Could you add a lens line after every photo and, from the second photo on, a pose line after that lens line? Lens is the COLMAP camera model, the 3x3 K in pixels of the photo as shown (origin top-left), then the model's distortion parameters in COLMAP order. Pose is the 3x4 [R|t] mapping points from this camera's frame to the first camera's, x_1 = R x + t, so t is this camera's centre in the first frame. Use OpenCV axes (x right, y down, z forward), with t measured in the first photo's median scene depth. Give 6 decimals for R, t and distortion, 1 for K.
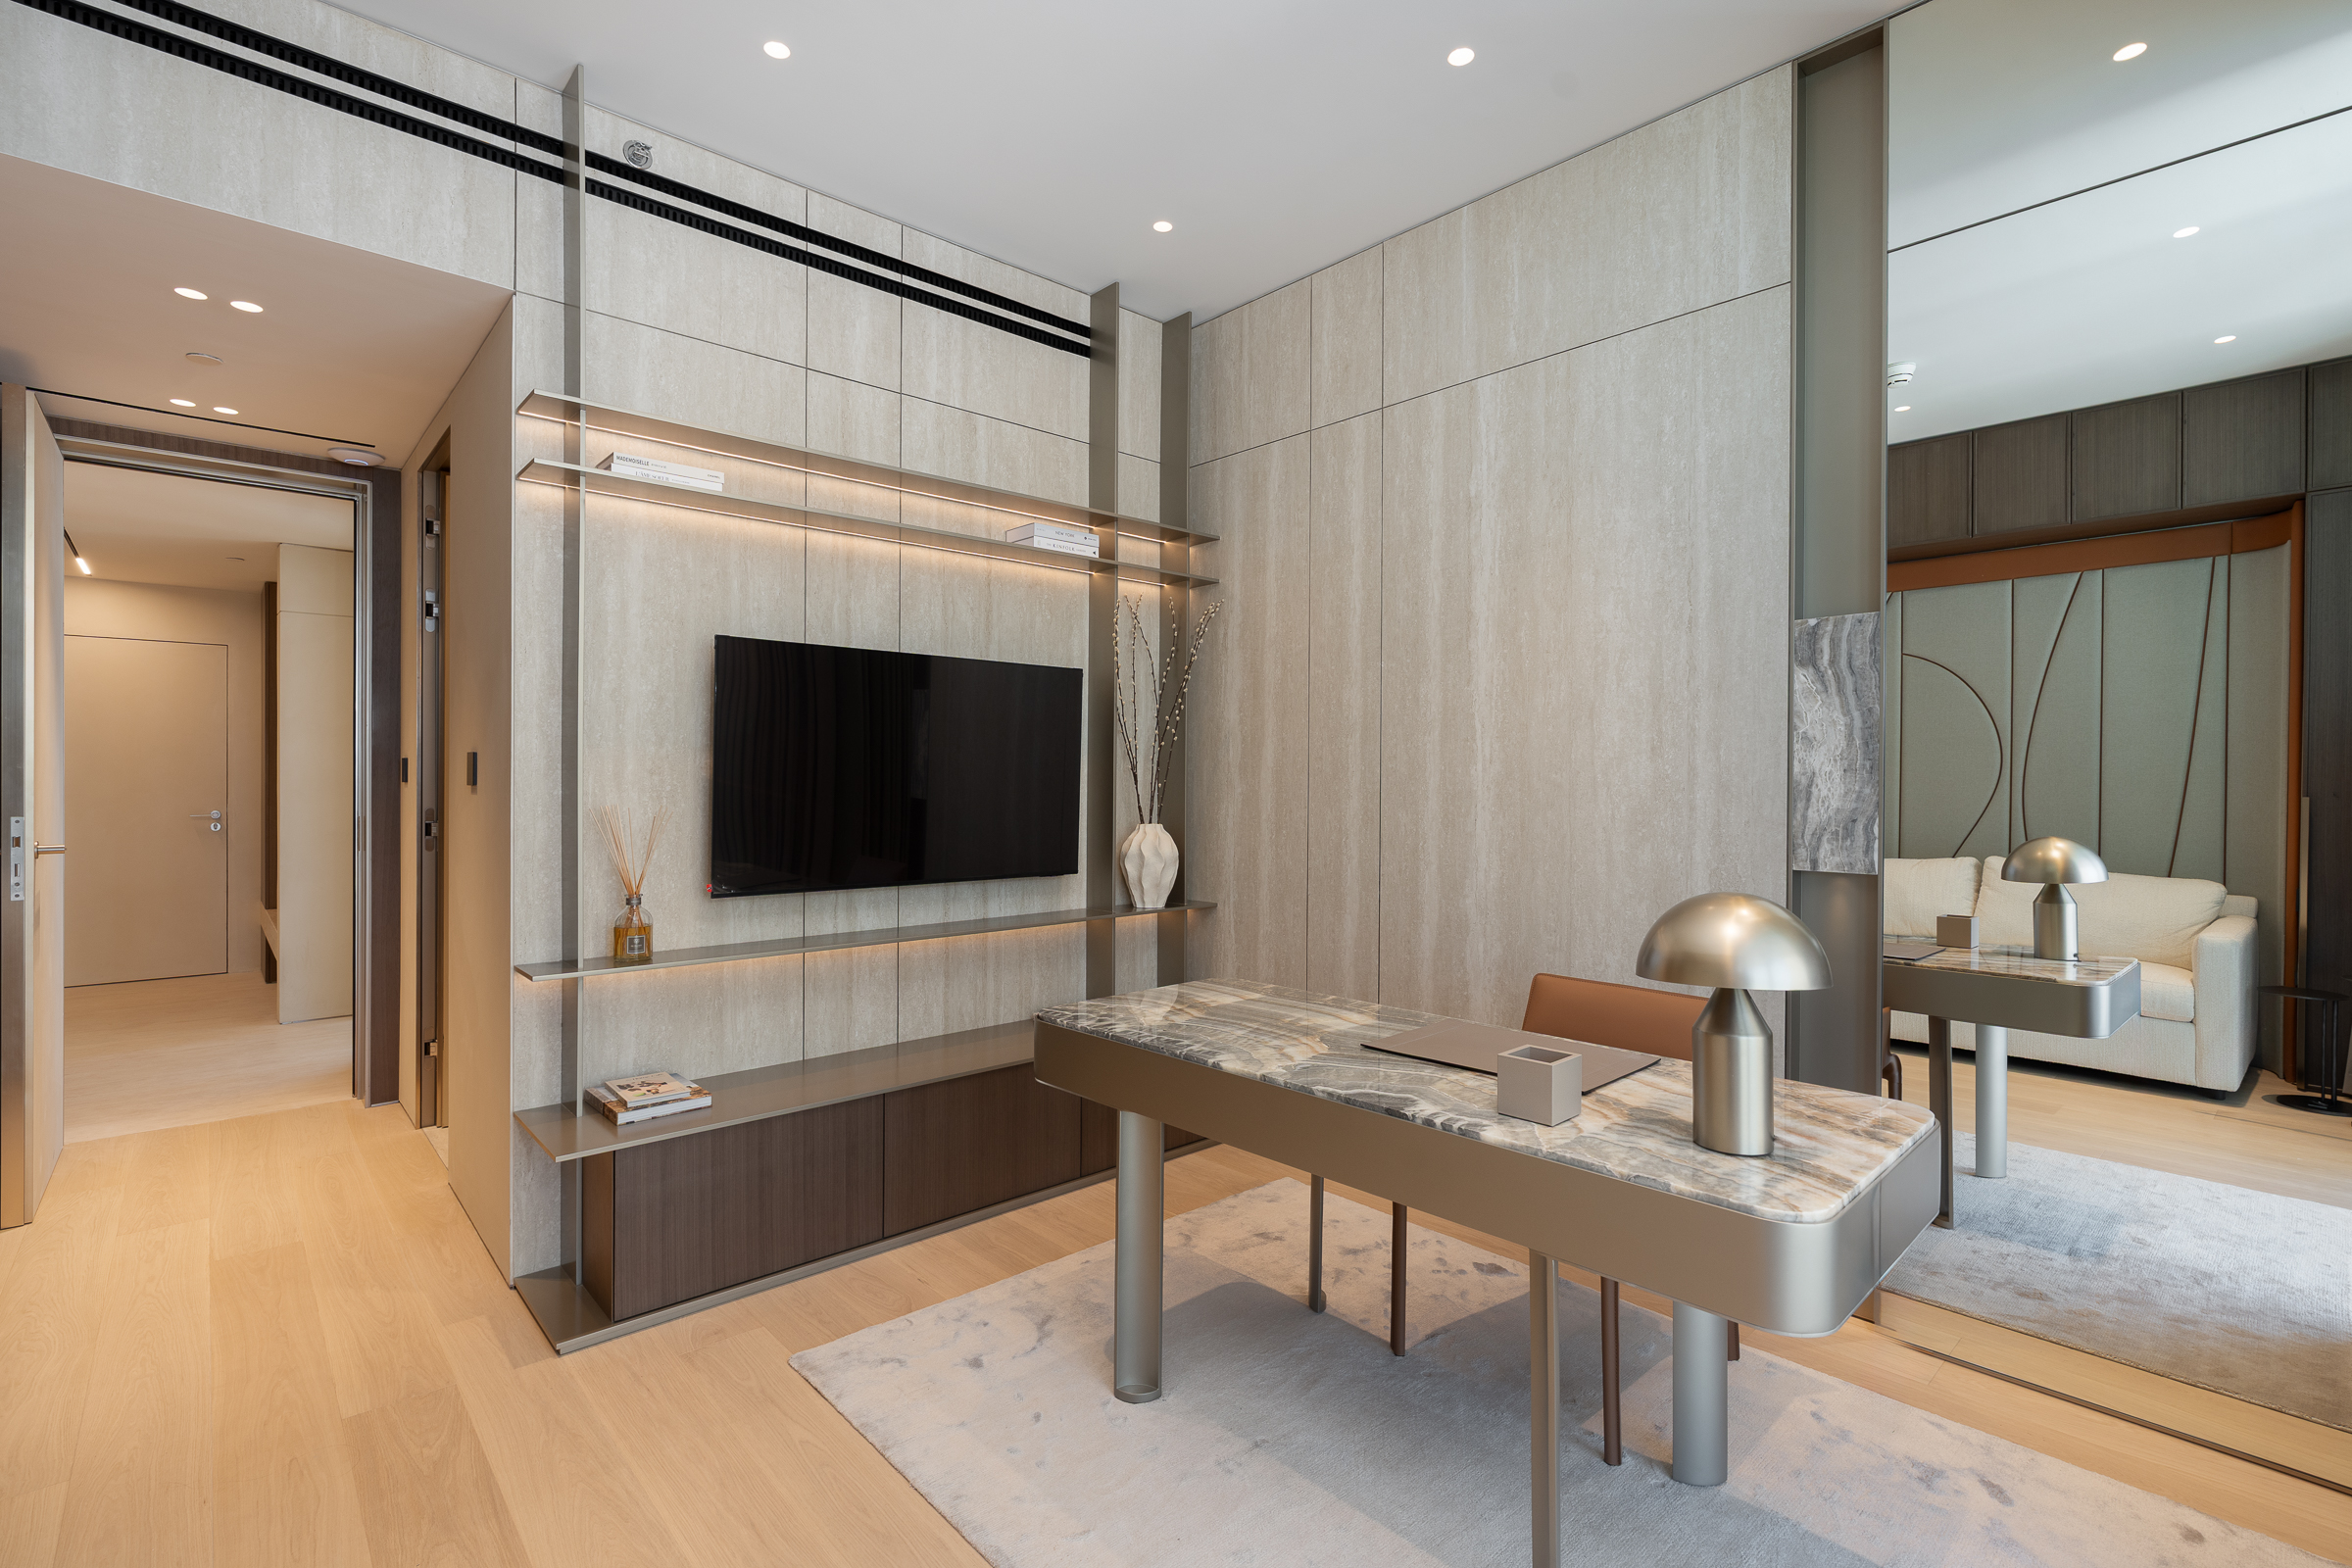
lens RADIAL K [[1077.8, 0, 1180.1], [0, 1077.8, 783.7], [0, 0, 1]] dist [-0.001607, -0.000097]
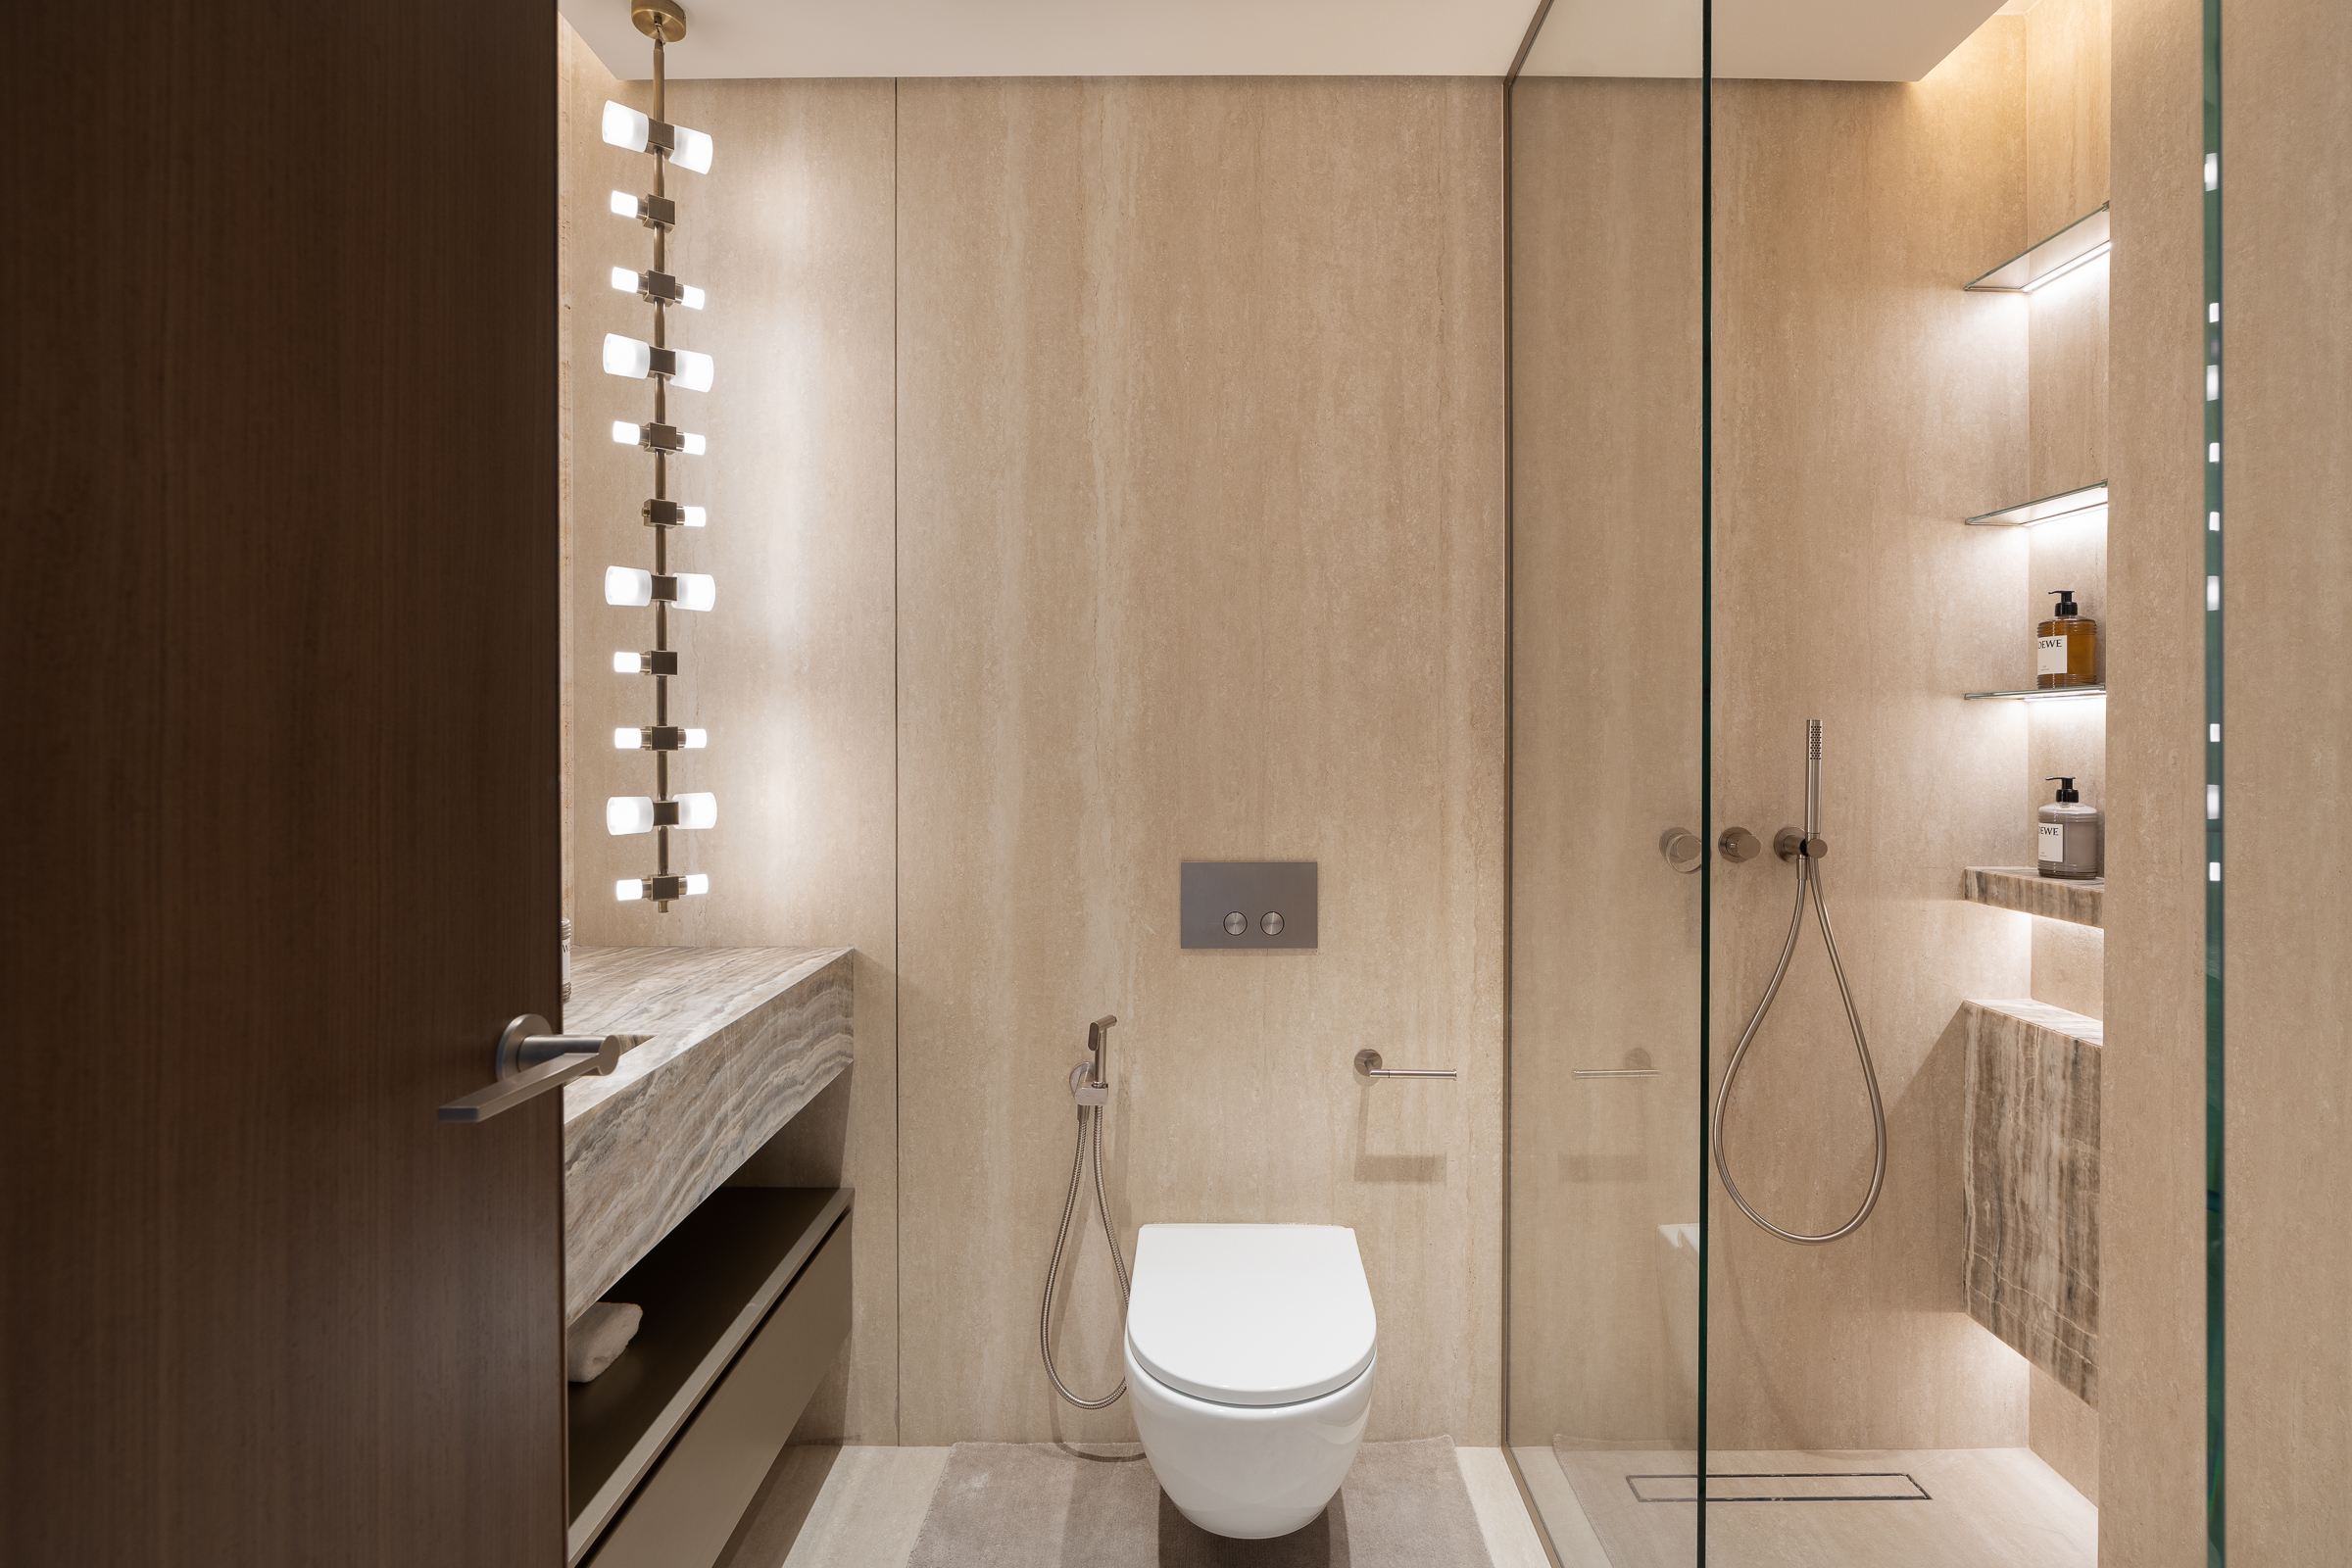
lens RADIAL K [[1077.8, 0, 1178.6], [0, 1077.8, 777.8], [0, 0, 1]] dist [-0.001607, -0.000097]
pose [[0.678360, -0.003557, 0.734721, -0.149382], [0.003257, 0.999993, 0.001834, 0.133680], [-0.734723, 0.001149, 0.678367, 0.627206]]
